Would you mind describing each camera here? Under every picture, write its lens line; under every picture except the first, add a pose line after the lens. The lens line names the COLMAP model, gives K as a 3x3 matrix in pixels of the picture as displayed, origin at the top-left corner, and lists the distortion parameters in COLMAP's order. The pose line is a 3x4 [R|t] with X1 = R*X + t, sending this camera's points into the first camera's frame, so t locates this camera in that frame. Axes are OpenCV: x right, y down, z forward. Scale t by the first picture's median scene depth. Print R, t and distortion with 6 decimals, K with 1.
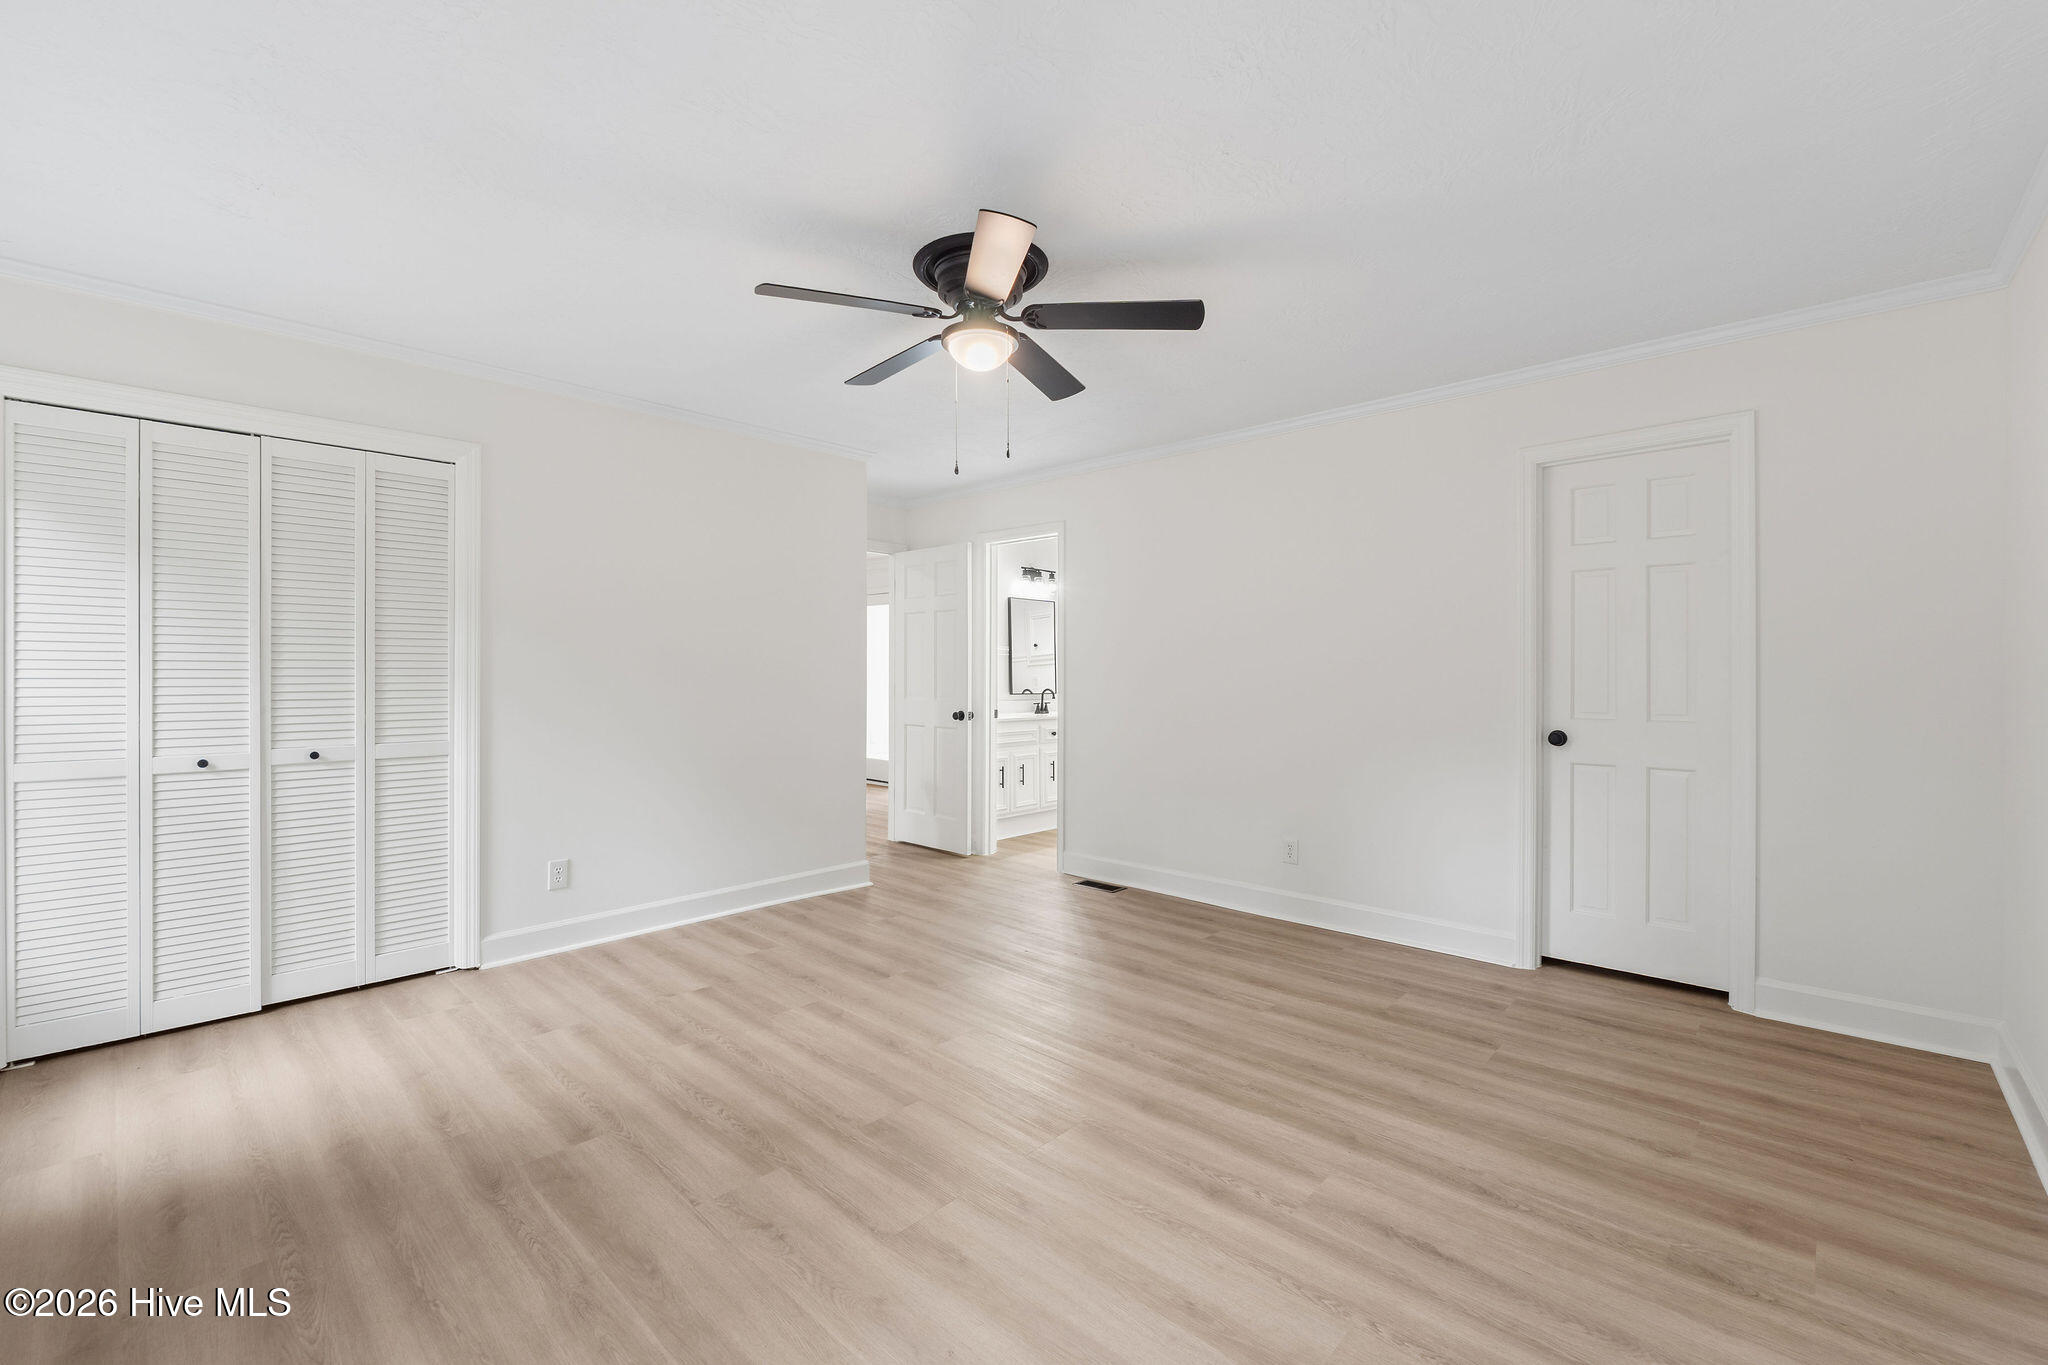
lens RADIAL K [[863.8, 0, 1018.5], [0, 863.8, 680.2], [0, 0, 1]] dist [0.001377, 0.000125]
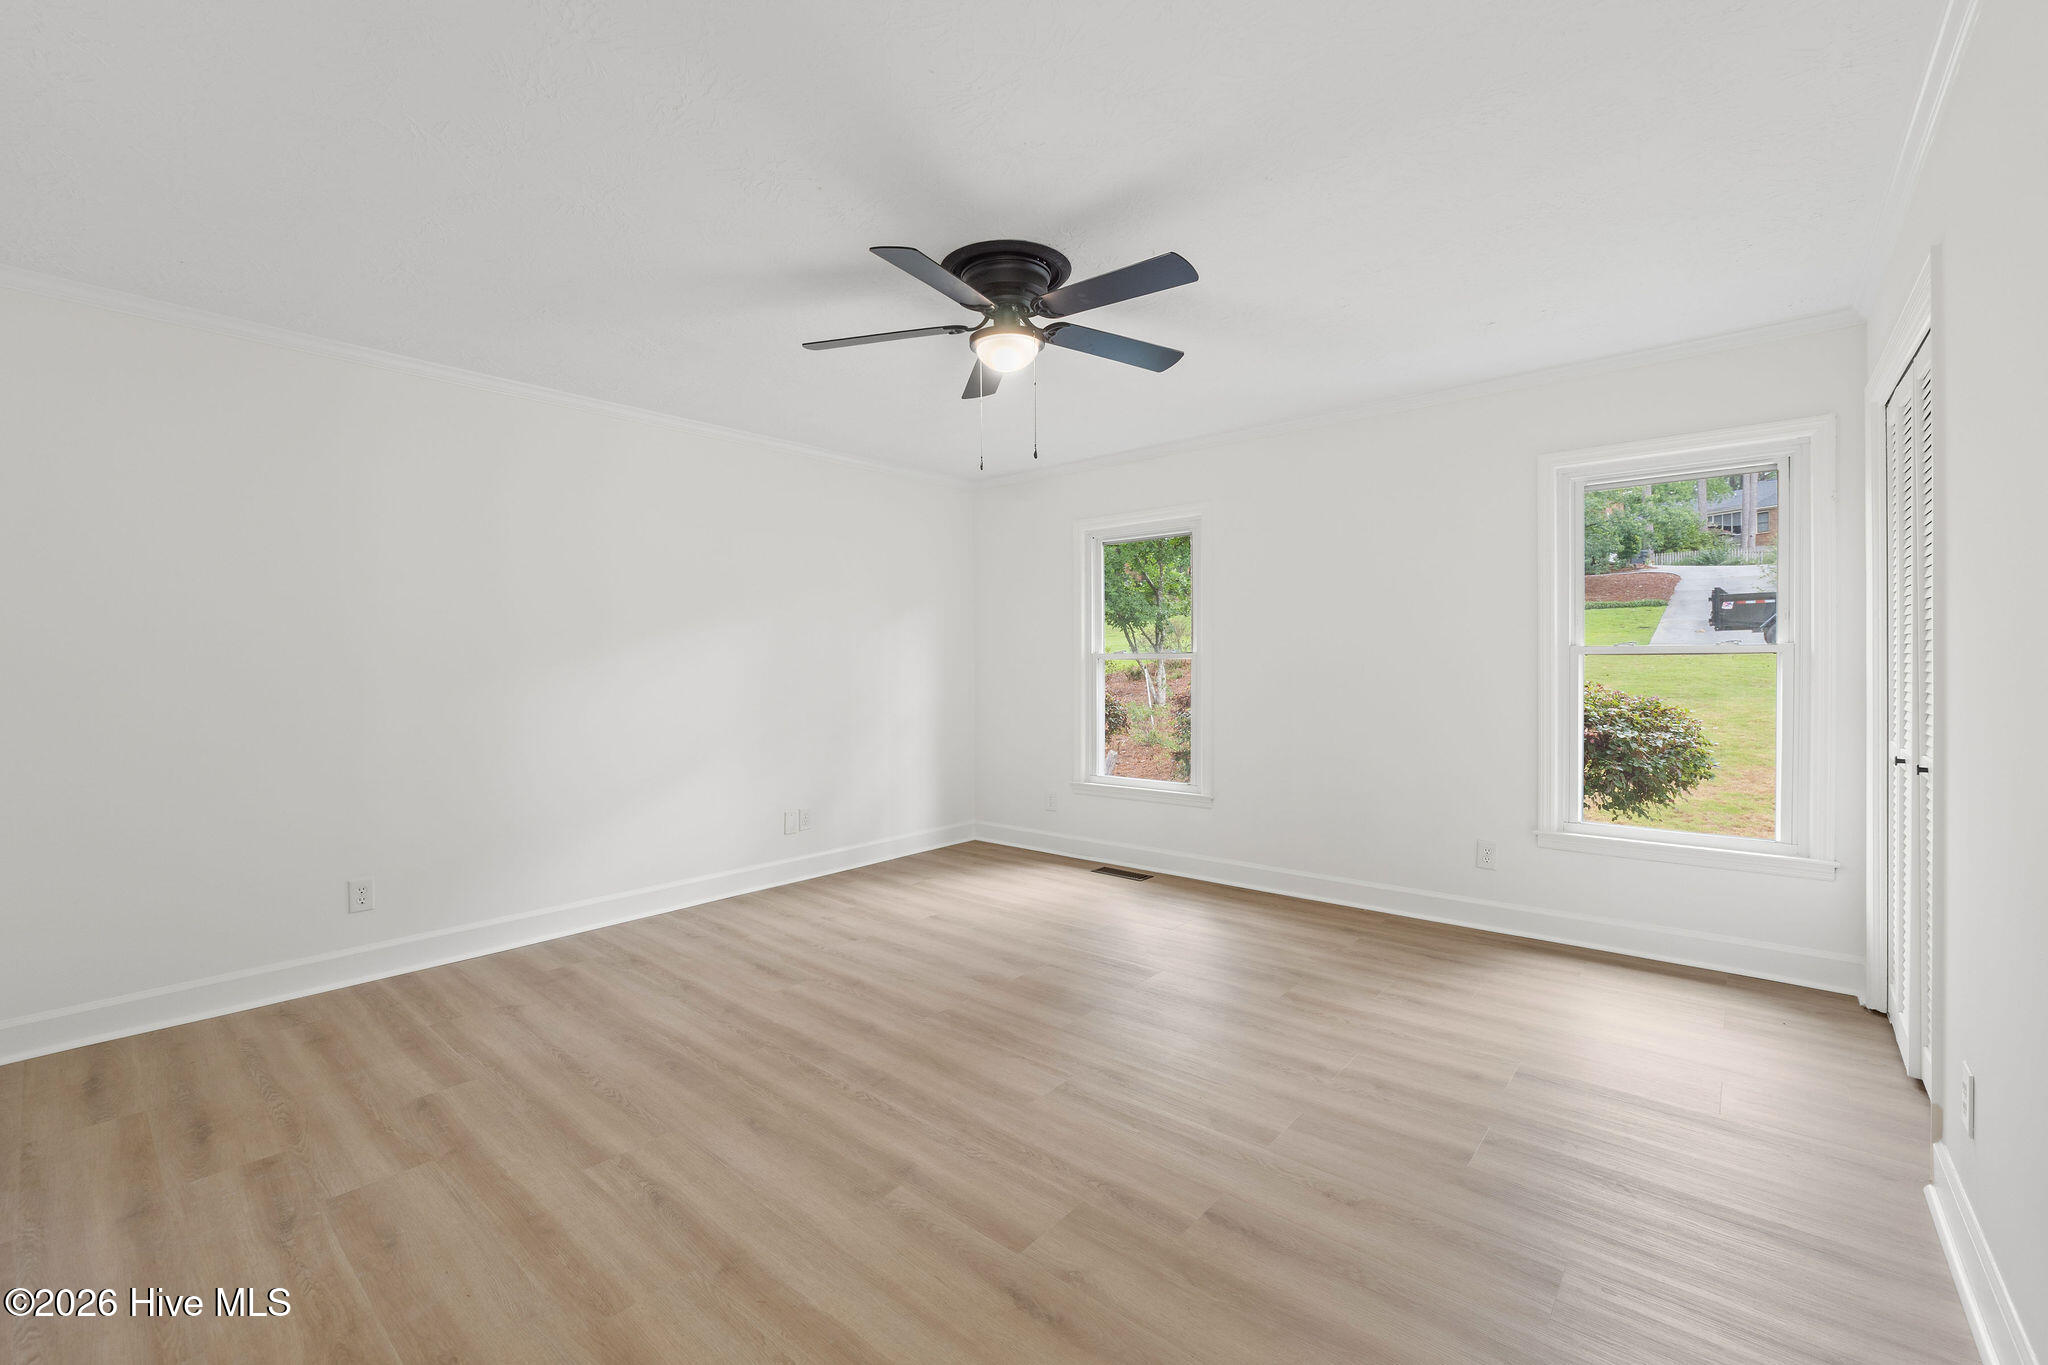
lens RADIAL K [[863.8, 0, 1026.2], [0, 863.8, 668.0], [0, 0, 1]] dist [0.001377, 0.000125]
pose [[-0.998688, 0.004229, -0.051041, -0.010185], [0.003246, 0.999808, 0.019320, -0.023461], [0.051112, 0.019129, -0.998510, 2.017538]]
